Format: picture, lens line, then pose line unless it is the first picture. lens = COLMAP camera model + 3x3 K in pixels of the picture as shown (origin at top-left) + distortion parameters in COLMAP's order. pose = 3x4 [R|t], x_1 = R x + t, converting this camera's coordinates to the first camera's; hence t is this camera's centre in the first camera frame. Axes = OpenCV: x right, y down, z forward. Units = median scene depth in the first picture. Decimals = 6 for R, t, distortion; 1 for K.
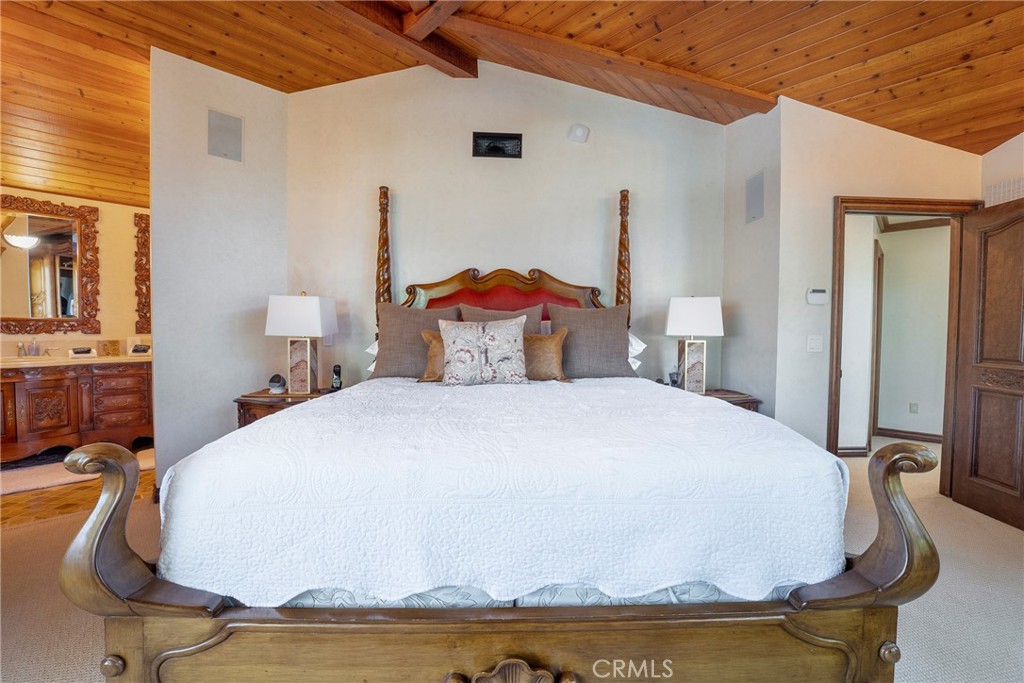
lens RADIAL K [[418.7, 0, 515.0], [0, 418.7, 339.9], [0, 0, 1]] dist [-0.029938, 0.003897]
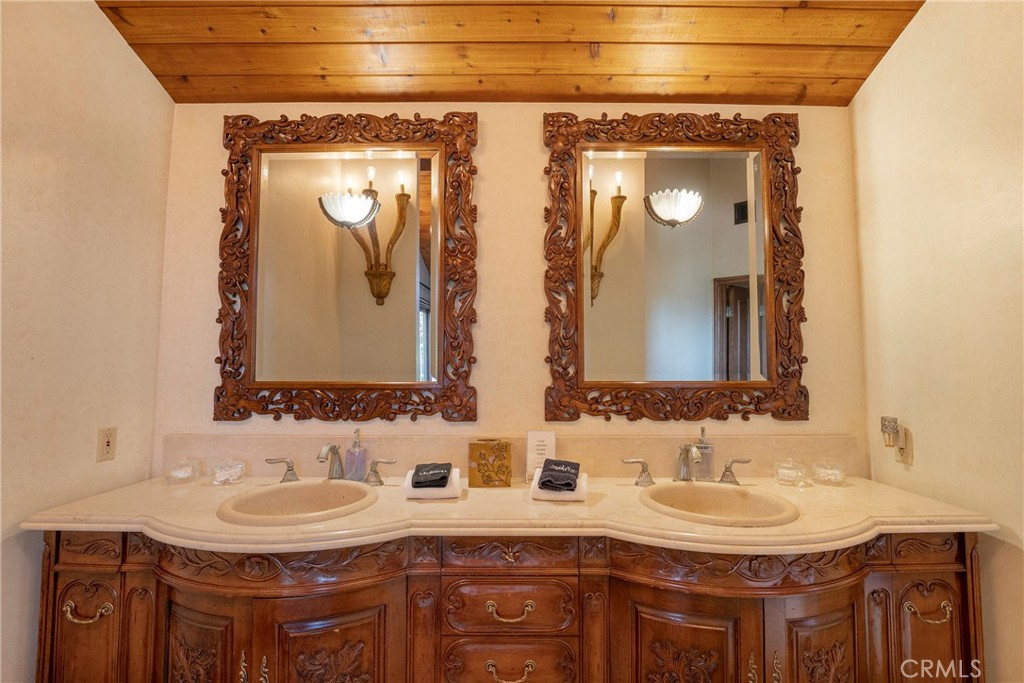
lens RADIAL K [[444.2, 0, 511.1], [0, 444.2, 346.4], [0, 0, 1]] dist [-0.000092, -0.000001]
pose [[0.704939, -0.032439, -0.708526, -0.689891], [-0.015482, 0.998012, -0.061097, -0.061773], [0.709099, 0.054038, 0.703035, 0.721062]]
